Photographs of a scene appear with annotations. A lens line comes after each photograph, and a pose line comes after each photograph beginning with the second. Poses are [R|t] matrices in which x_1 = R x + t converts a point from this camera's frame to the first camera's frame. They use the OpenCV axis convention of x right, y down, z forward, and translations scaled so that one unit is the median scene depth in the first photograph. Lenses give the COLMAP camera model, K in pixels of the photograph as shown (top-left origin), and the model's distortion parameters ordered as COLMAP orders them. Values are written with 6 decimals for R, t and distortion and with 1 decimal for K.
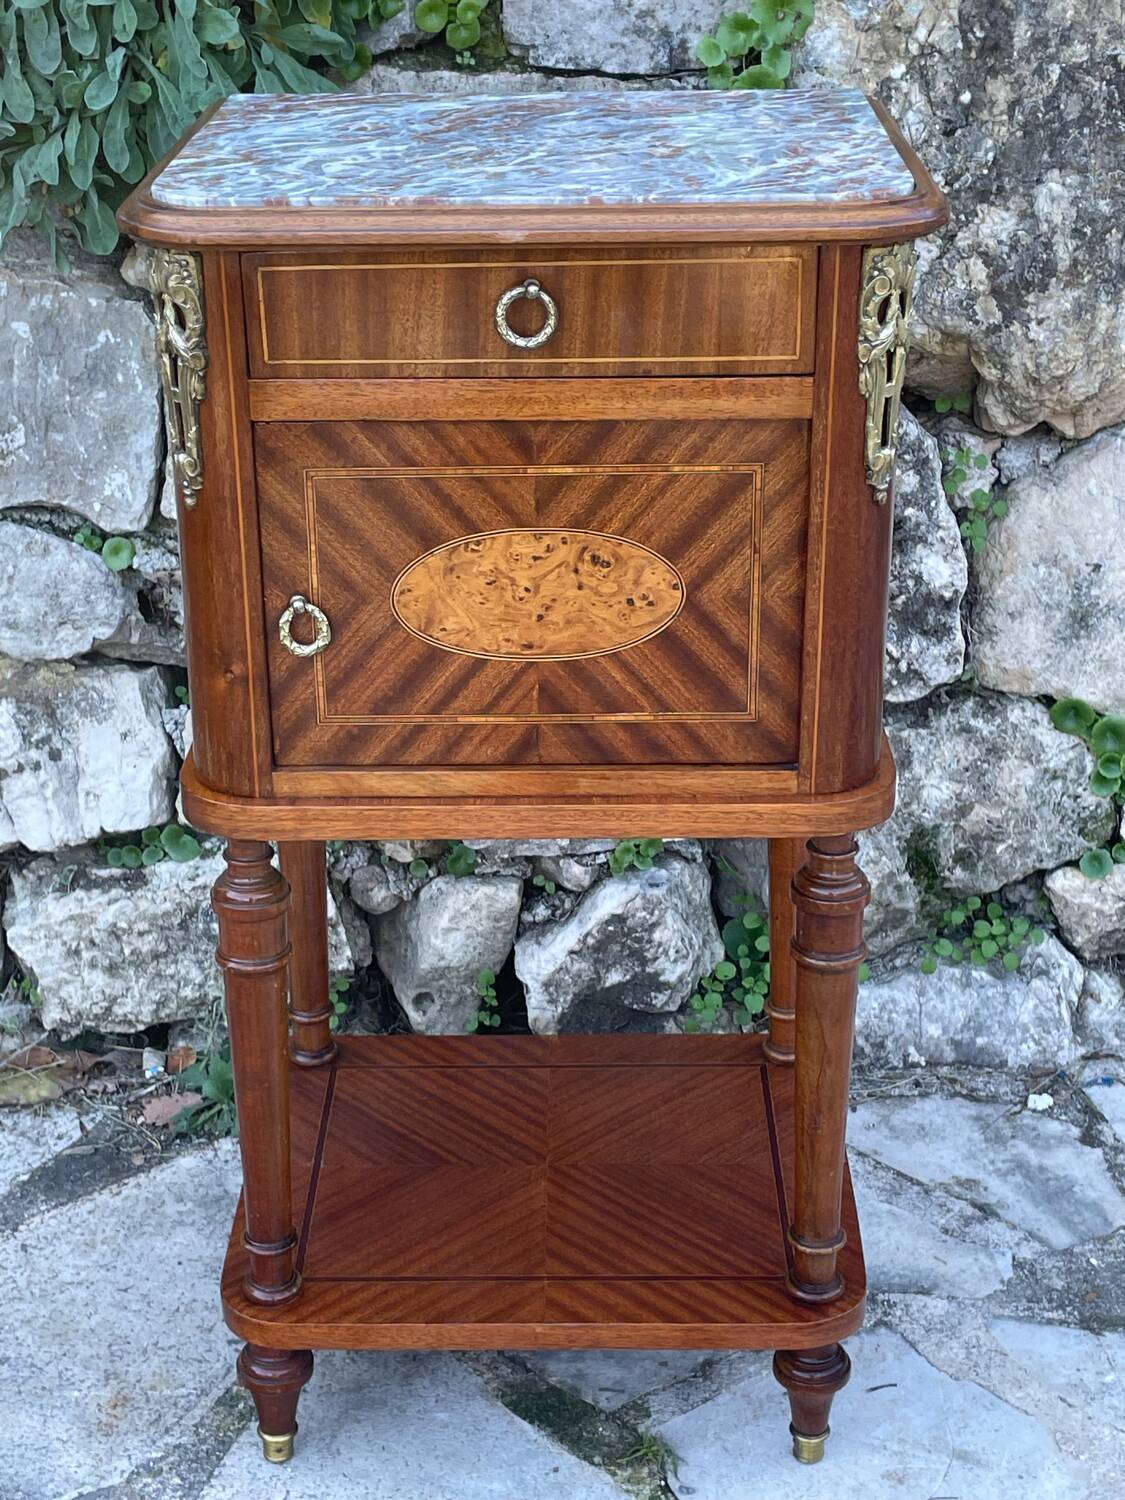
lens RADIAL K [[2482.7, 0, 555.1], [0, 2482.7, 756.4], [0, 0, 1]] dist [0.057193, 0.000000]
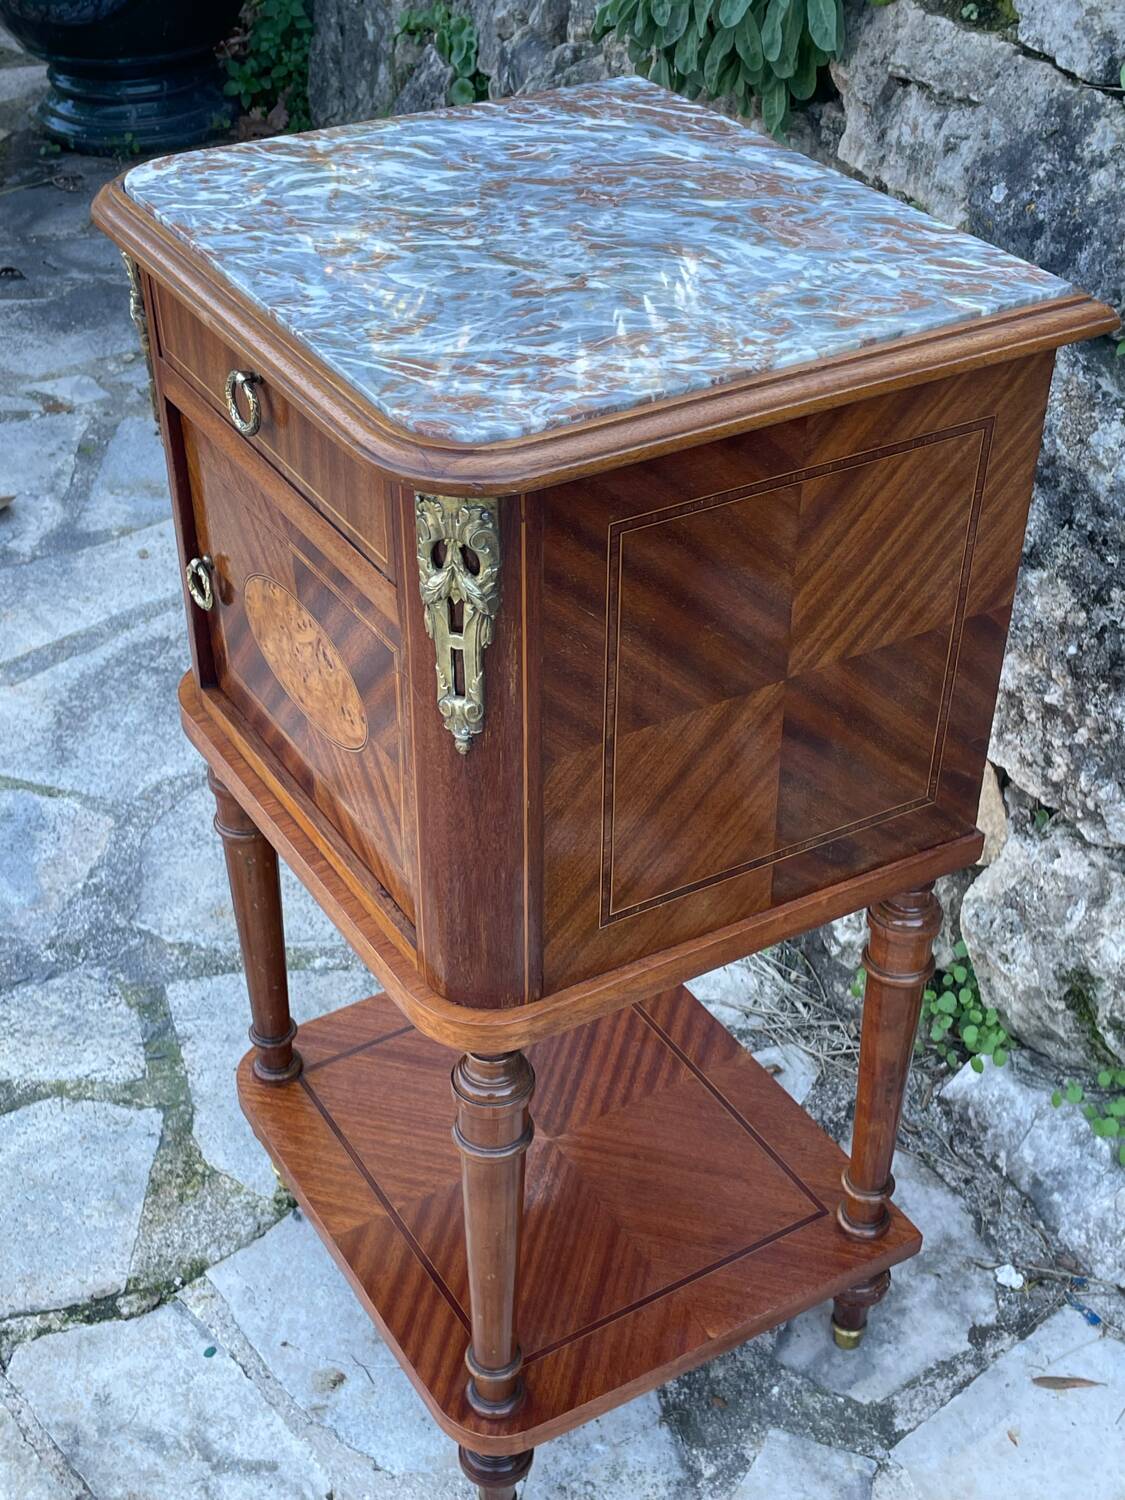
lens RADIAL K [[1973.6, 0, 574.9], [0, 1973.6, 773.2], [0, 0, 1]] dist [0.058835, 0.000000]
pose [[0.458969, 0.528153, -0.714424, 0.575093], [-0.358294, 0.845865, 0.395144, -0.269024], [0.813003, 0.074615, 0.577459, 0.435380]]
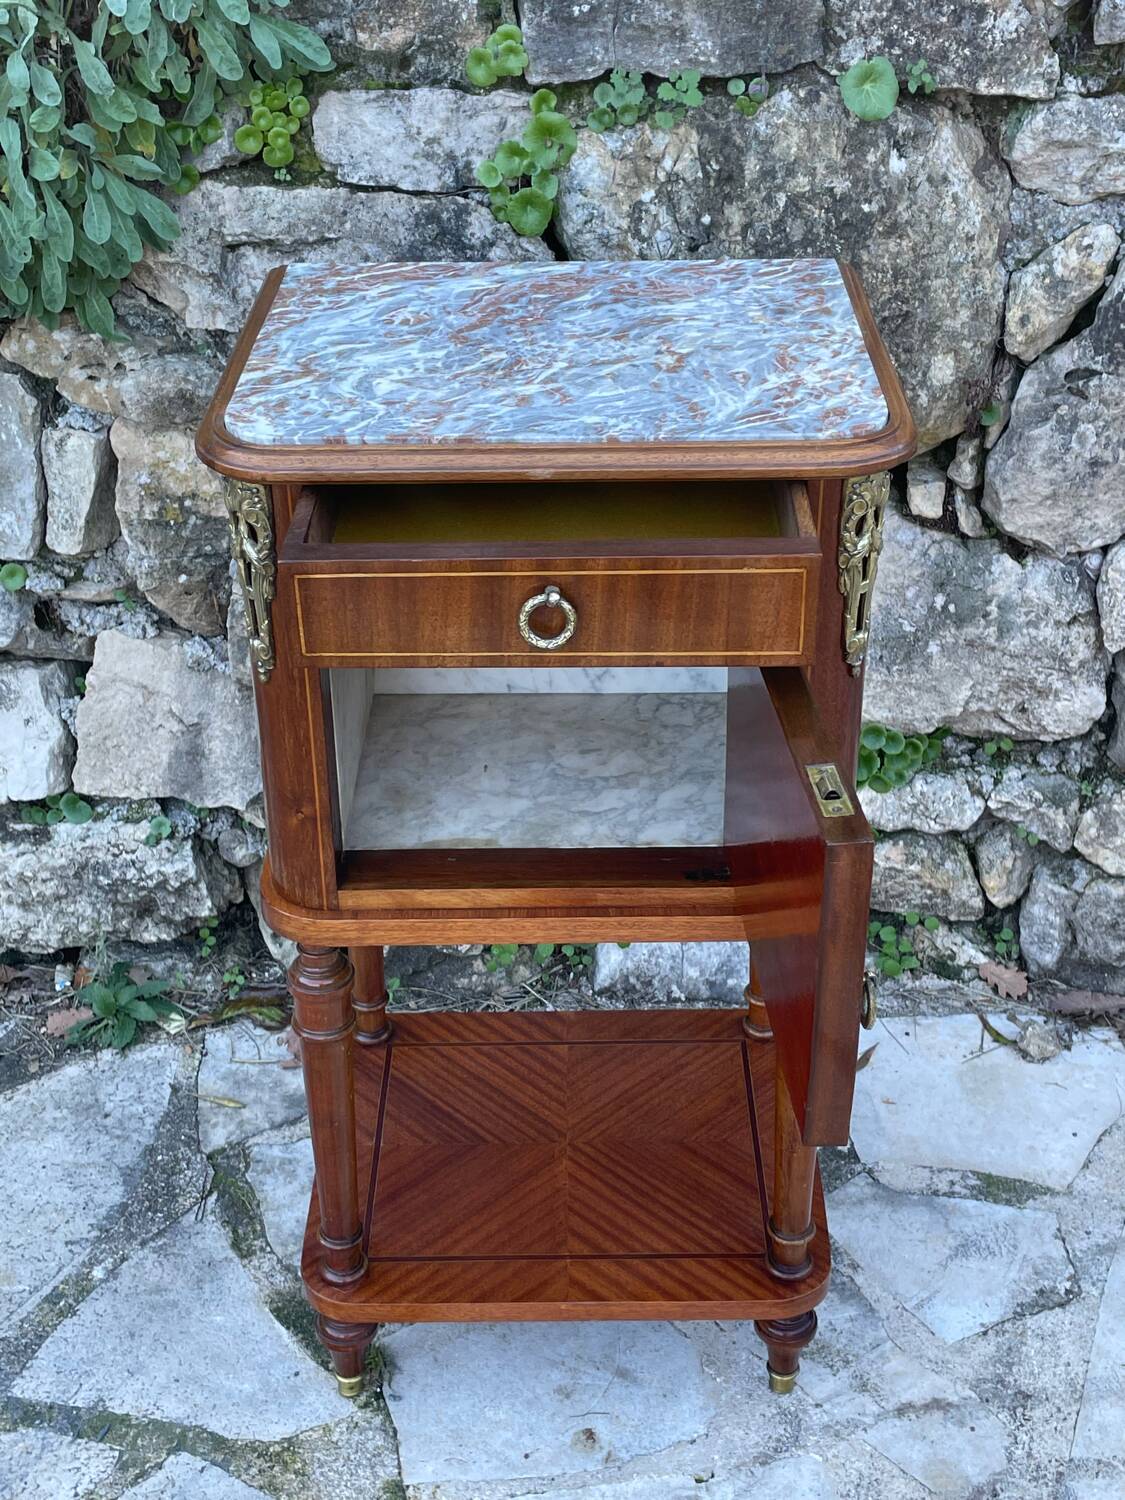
lens RADIAL K [[1973.6, 0, 593.1], [0, 1973.6, 754.6], [0, 0, 1]] dist [0.058835, 0.000000]
pose [[0.998557, 0.029569, -0.044824, 0.153291], [-0.023838, 0.992070, 0.123402, -0.123350], [0.048117, -0.122155, 0.991344, 0.048042]]
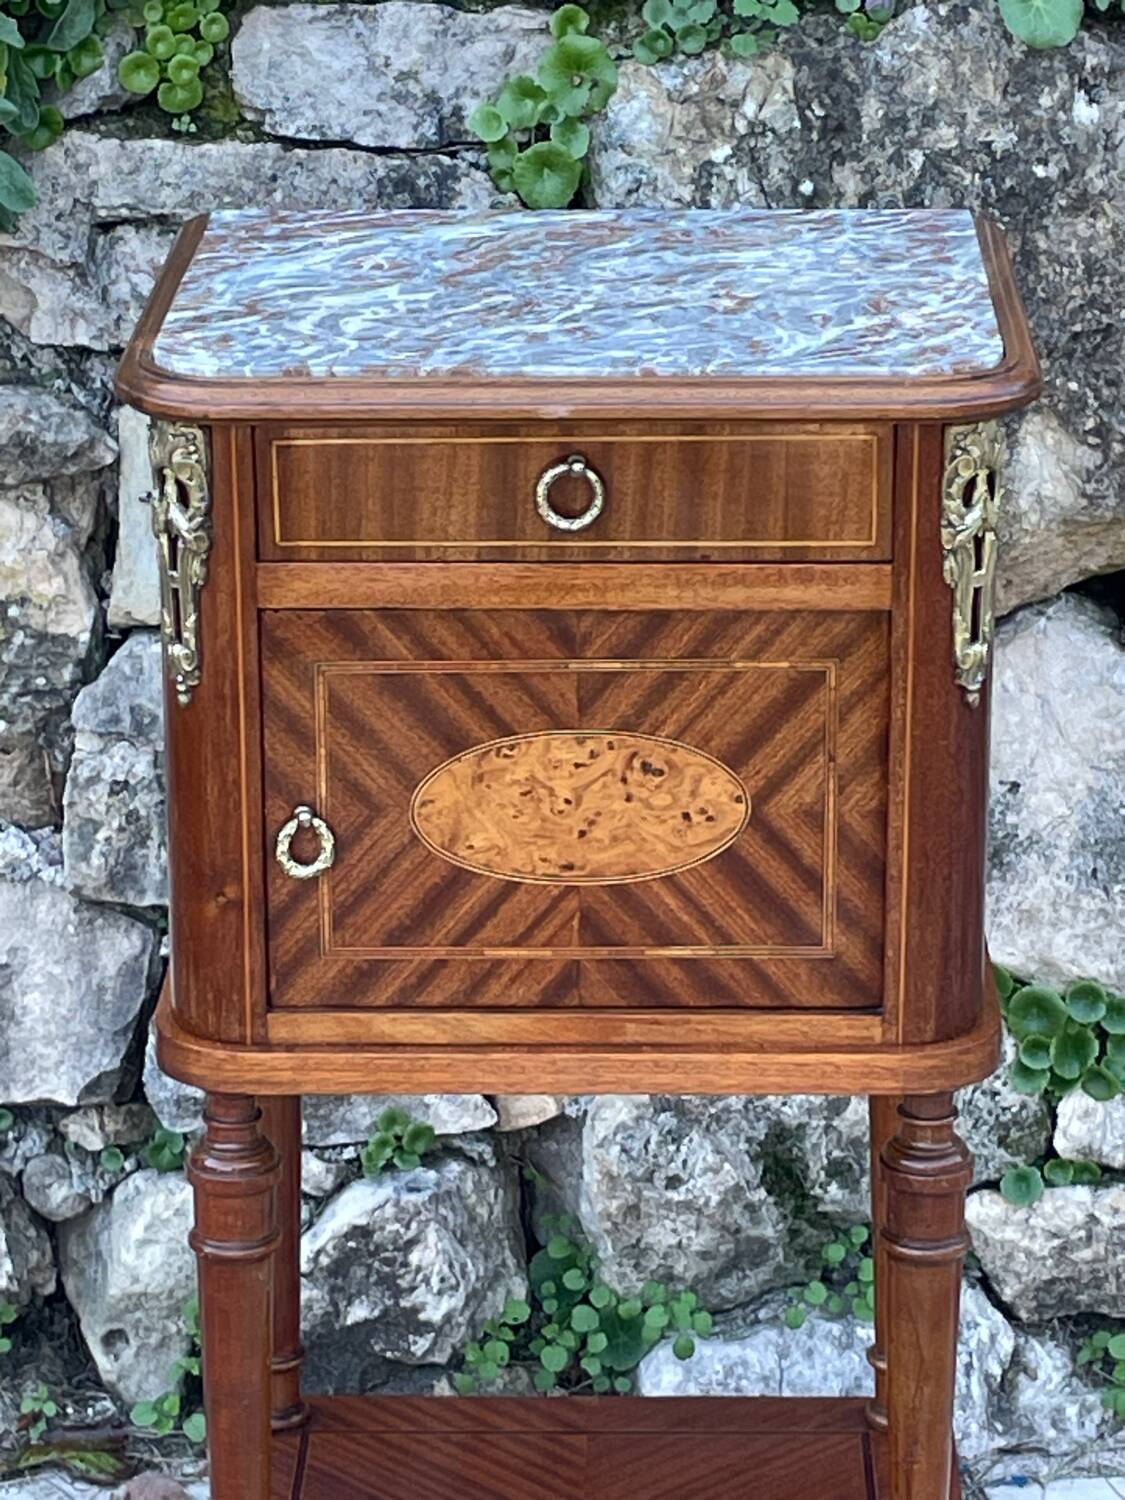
lens RADIAL K [[4811.5, 0, 618.0], [0, 4811.5, 678.8], [0, 0, 1]] dist [0.091573, 0.000000]
pose [[0.997434, 0.027496, -0.066108, 0.200259], [-0.033992, 0.994483, -0.099234, 0.041955], [0.063015, 0.101226, 0.992866, -0.478892]]
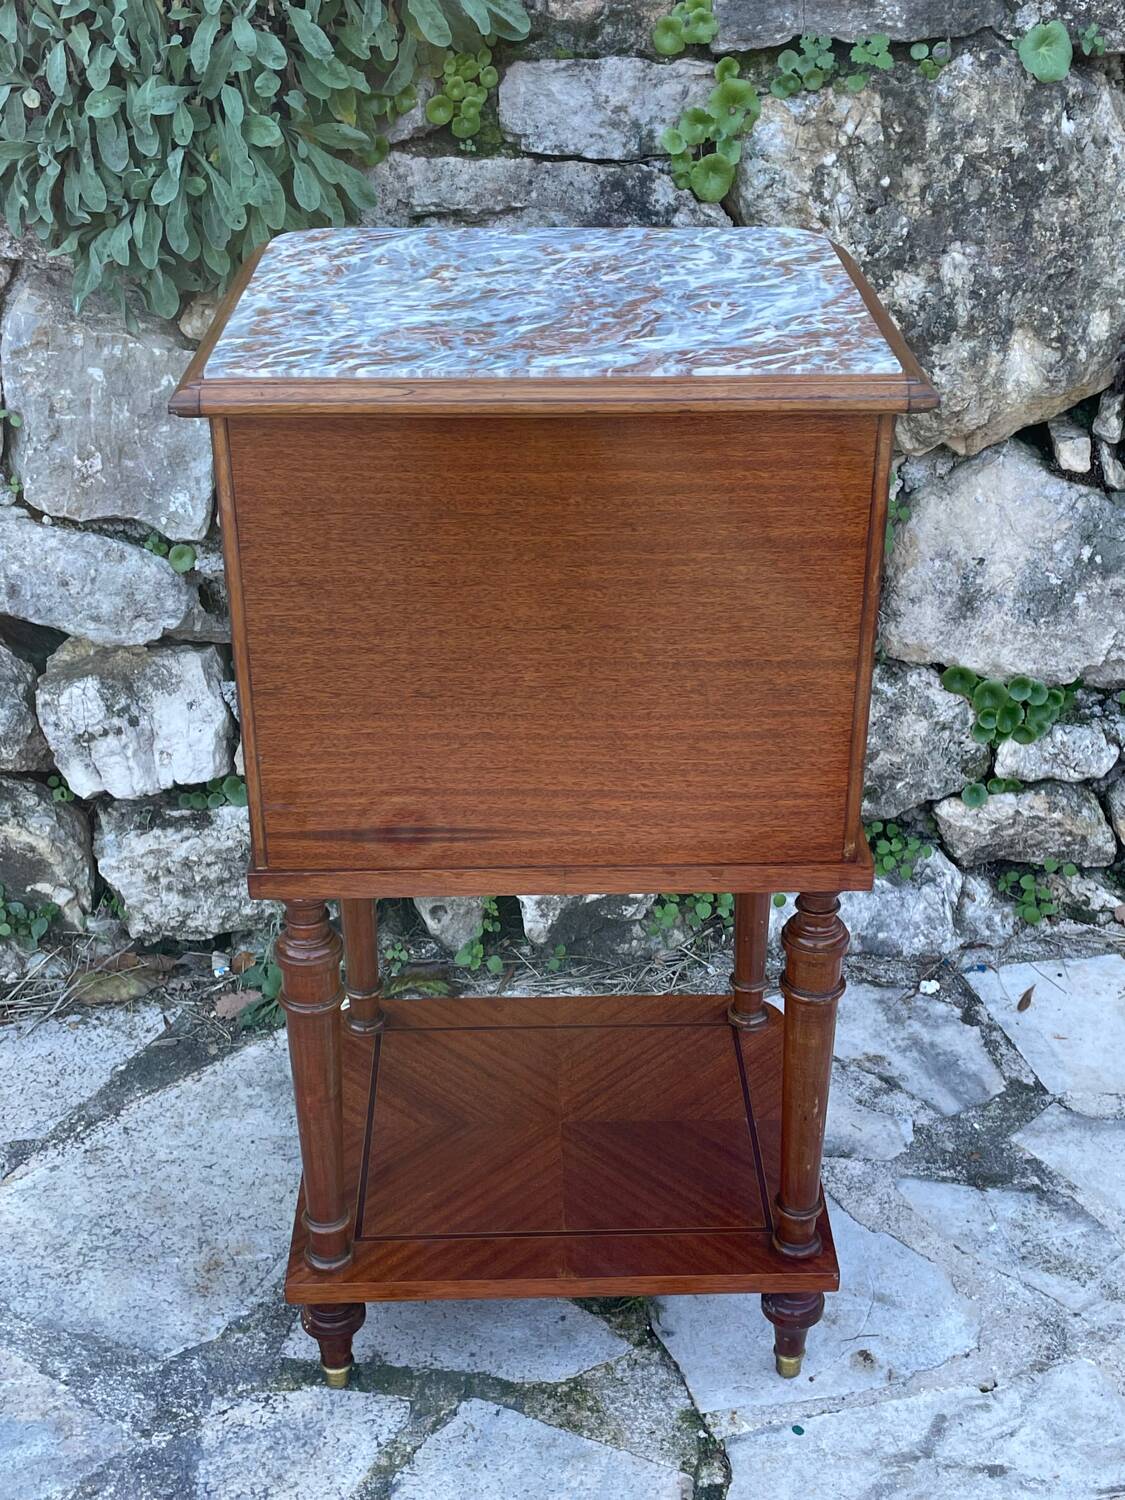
lens RADIAL K [[1958.0, 0, 581.0], [0, 1958.0, 778.6], [0, 0, 1]] dist [0.045643, 0.000000]
pose [[0.998823, -0.011931, 0.047011, -0.028586], [0.006724, 0.993974, 0.109406, -0.079215], [-0.048033, -0.108962, 0.992885, 0.033084]]
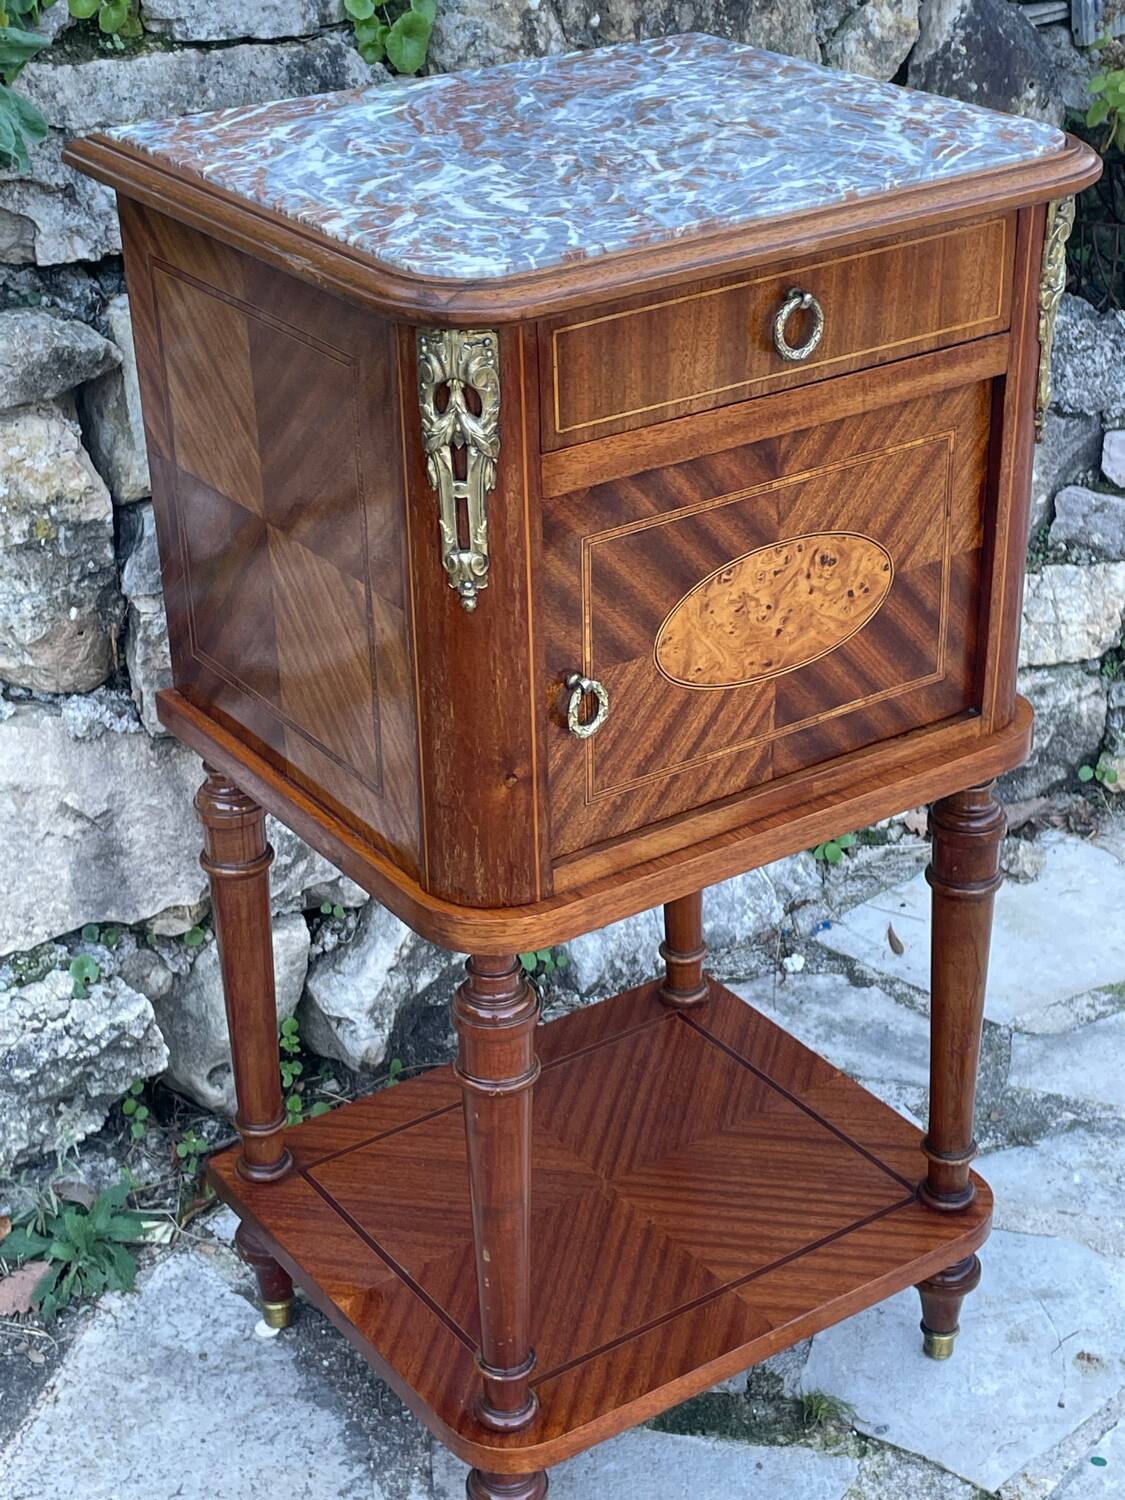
lens RADIAL K [[2482.7, 0, 598.5], [0, 2482.7, 733.3], [0, 0, 1]] dist [0.057193, 0.000000]
pose [[0.813856, -0.268350, 0.515390, -0.401441], [0.238749, 0.963075, 0.124438, -0.109048], [-0.529752, 0.021775, 0.847873, 0.158071]]
